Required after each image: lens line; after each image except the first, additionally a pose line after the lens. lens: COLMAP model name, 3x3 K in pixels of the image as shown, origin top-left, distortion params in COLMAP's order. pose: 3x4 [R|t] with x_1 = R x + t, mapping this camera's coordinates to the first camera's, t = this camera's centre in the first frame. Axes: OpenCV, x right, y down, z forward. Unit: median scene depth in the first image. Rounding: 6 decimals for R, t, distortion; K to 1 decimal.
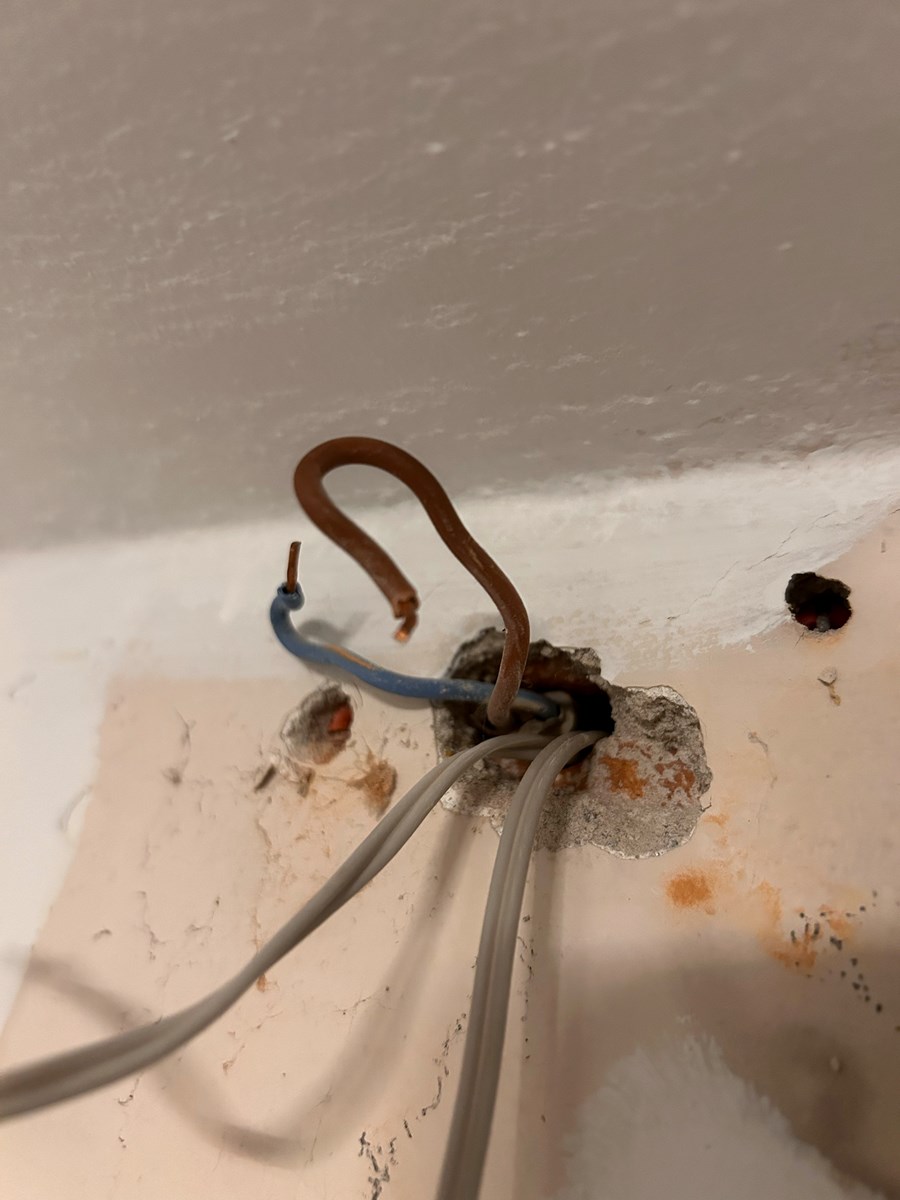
lens RADIAL K [[960.4, 0, 450.0], [0, 960.4, 600.0], [0, 0, 1]] dist [0.074303, -0.187947]
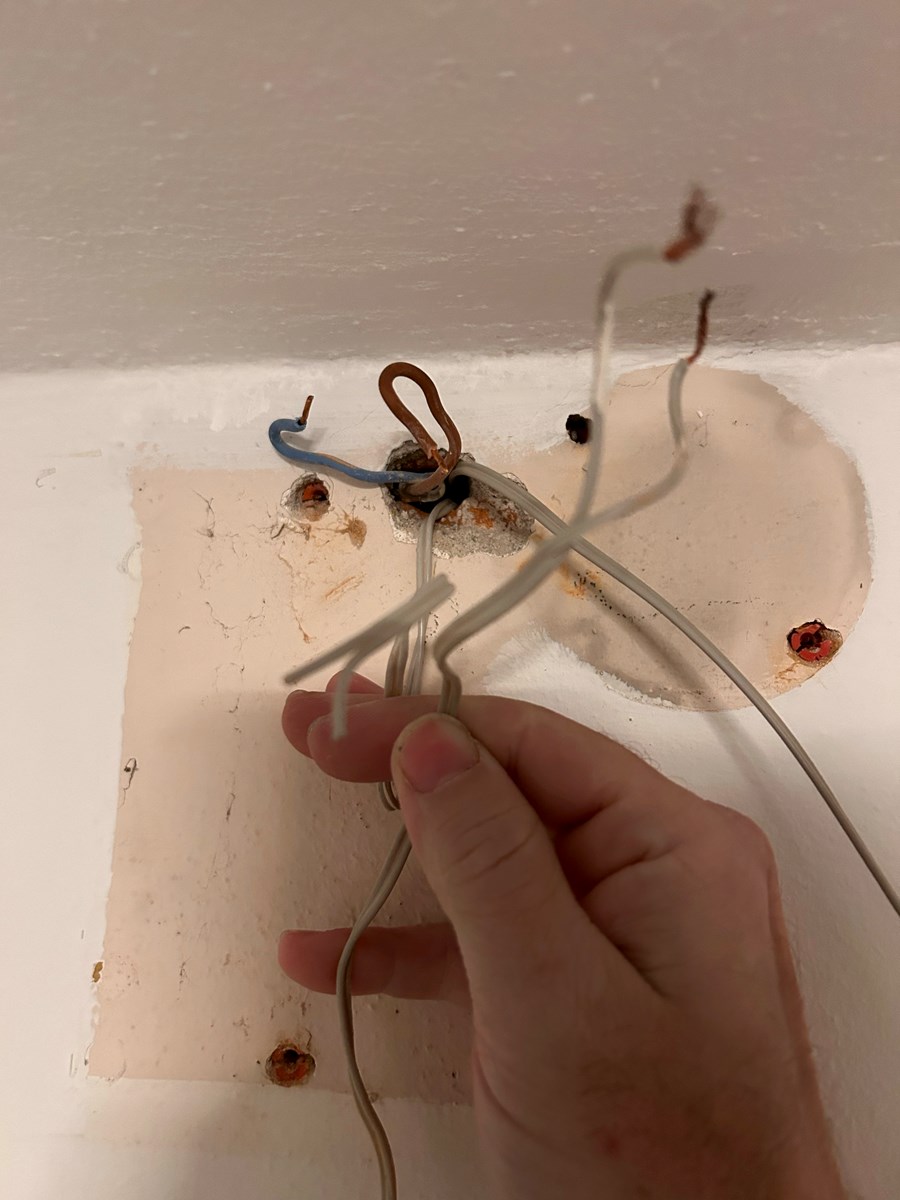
lens RADIAL K [[960.4, 0, 450.0], [0, 960.4, 600.0], [0, 0, 1]] dist [0.074303, -0.187947]
pose [[0.908872, -0.108539, 0.402704, -0.656939], [-0.021280, 0.952219, 0.304674, -0.240971], [-0.416532, -0.285479, 0.863136, -0.680536]]
